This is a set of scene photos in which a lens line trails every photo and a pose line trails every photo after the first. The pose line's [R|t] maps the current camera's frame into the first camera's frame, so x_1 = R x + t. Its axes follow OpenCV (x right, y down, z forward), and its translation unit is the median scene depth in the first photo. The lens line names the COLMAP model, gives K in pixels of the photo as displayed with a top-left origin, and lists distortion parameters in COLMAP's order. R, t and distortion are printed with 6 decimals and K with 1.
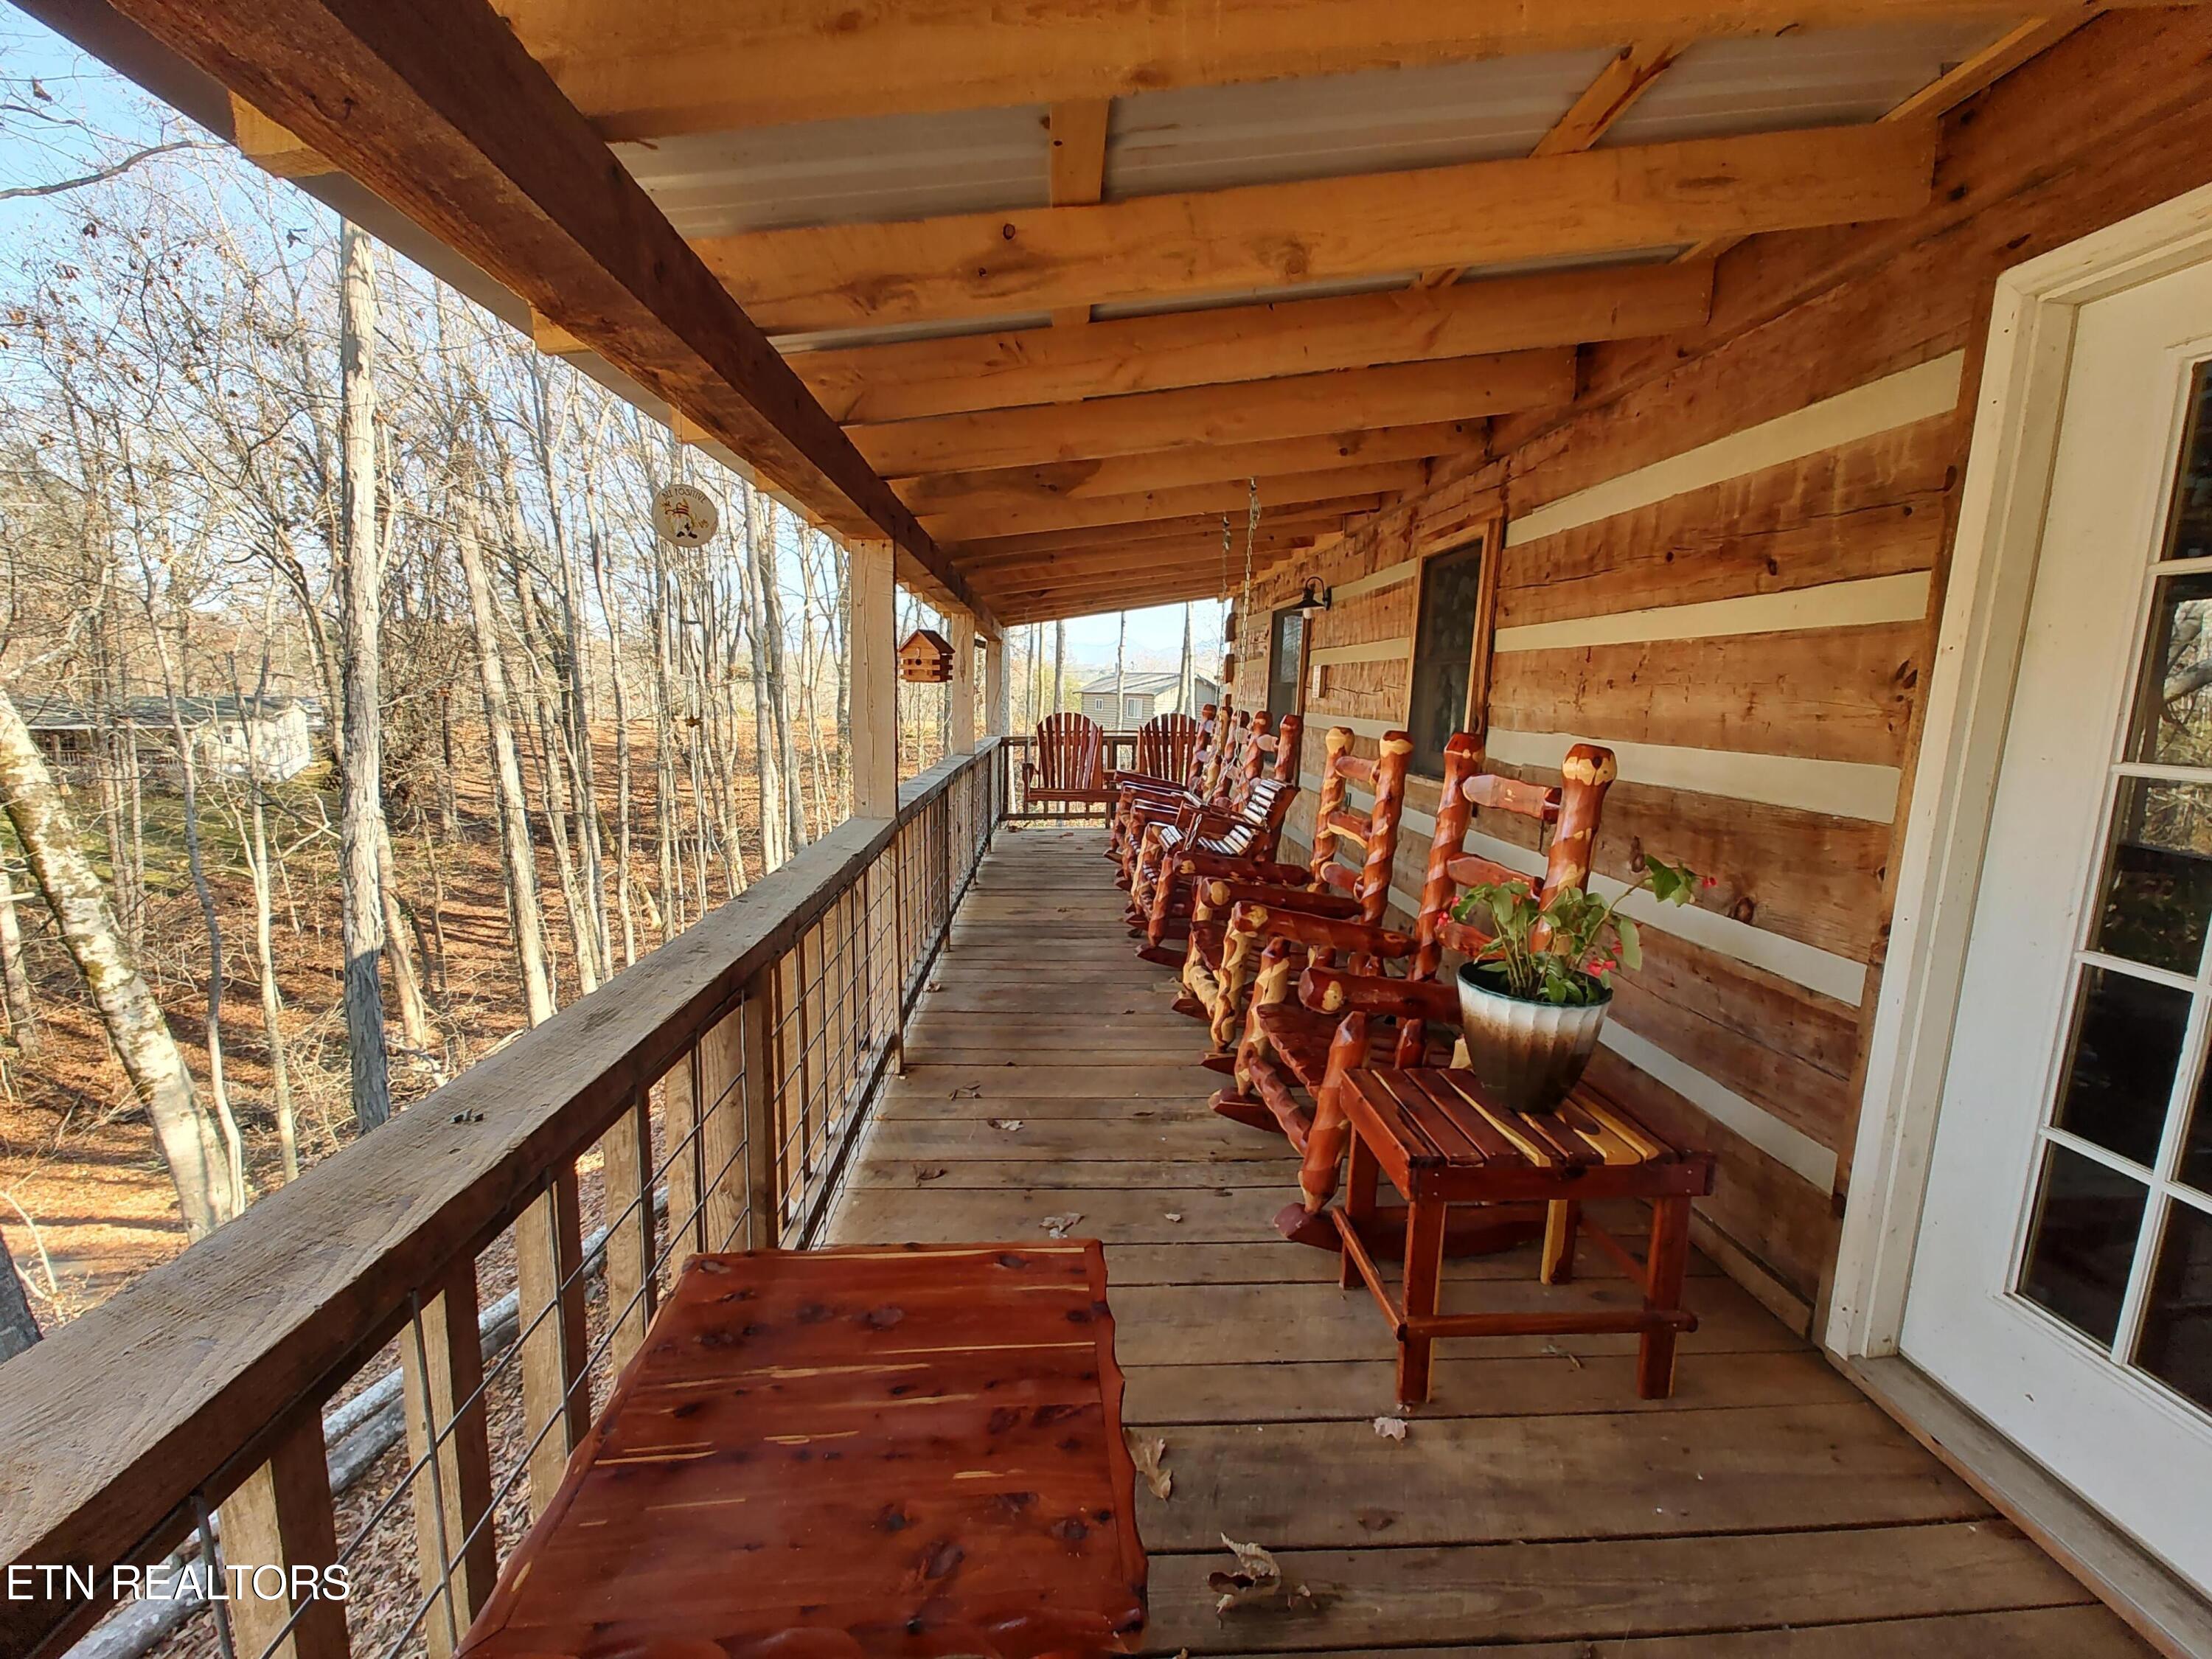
lens RADIAL K [[907.3, 0, 1109.8], [0, 907.3, 827.4], [0, 0, 1]] dist [0.004731, -0.002986]
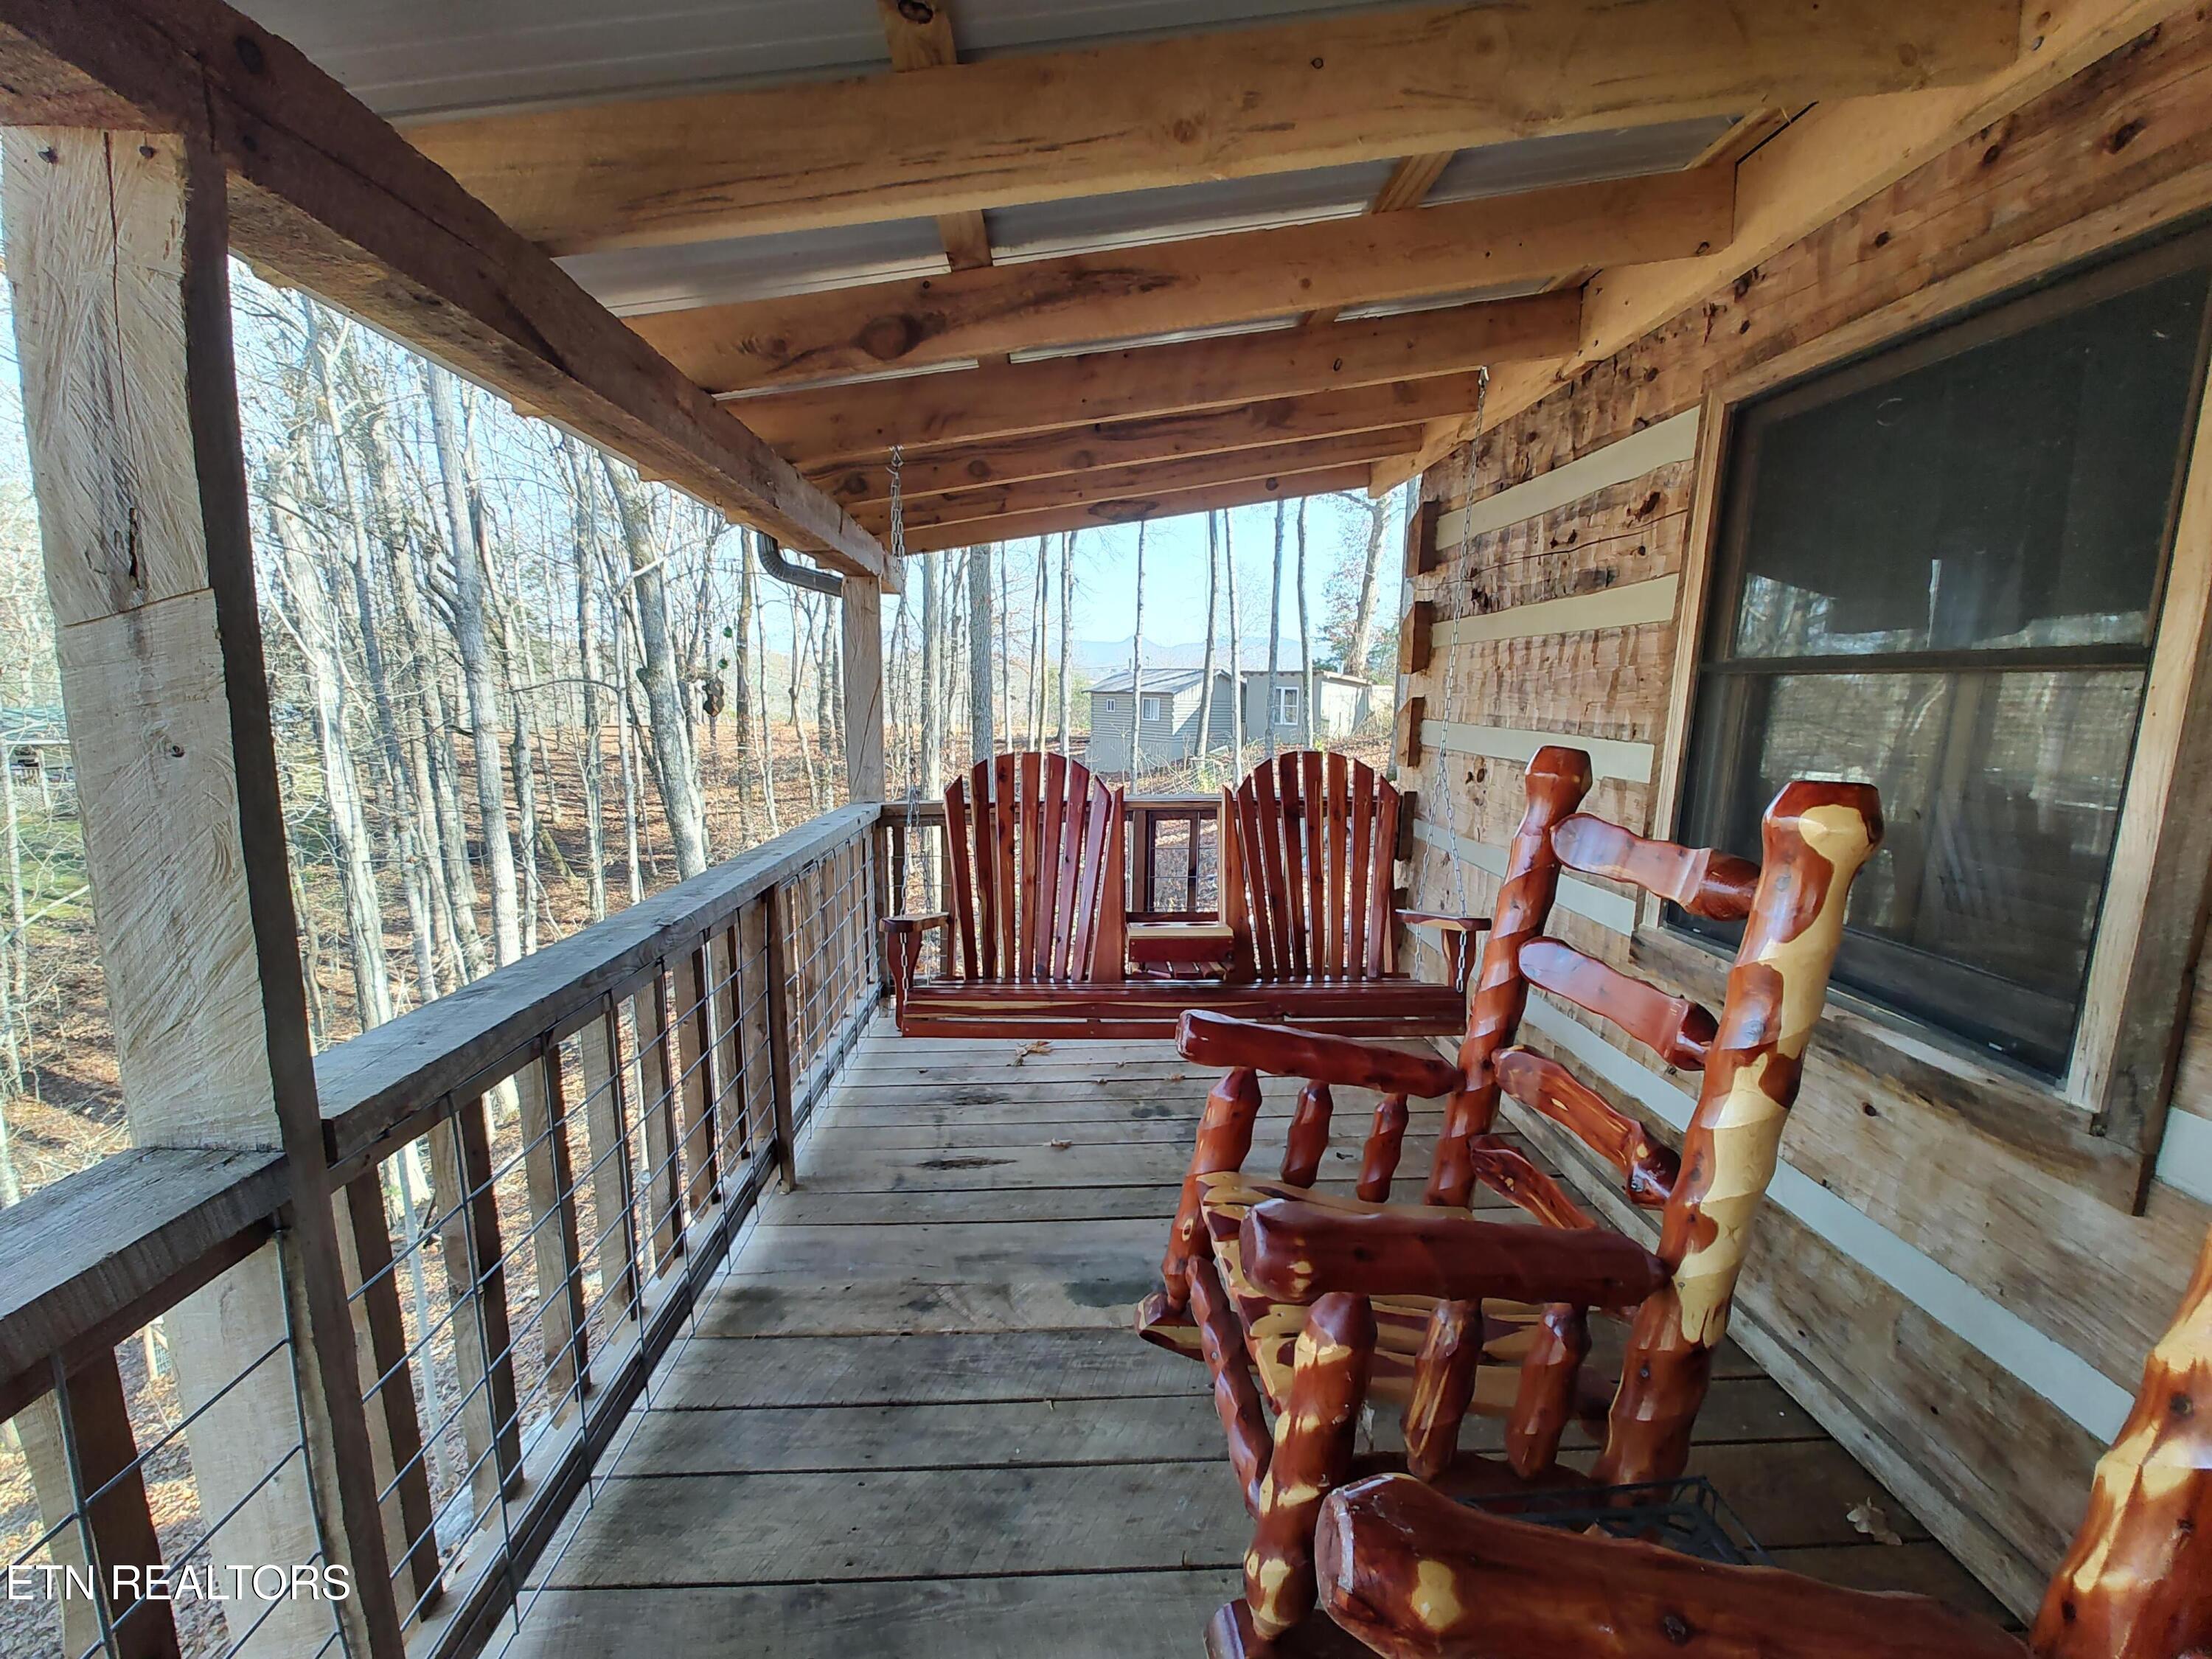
lens RADIAL K [[907.3, 0, 1104.3], [0, 907.3, 834.5], [0, 0, 1]] dist [0.004731, -0.002986]
pose [[0.999747, -0.009054, -0.020588, -0.008144], [0.009238, 0.999918, 0.008877, -0.088616], [0.020506, -0.009065, 0.999749, 0.582541]]
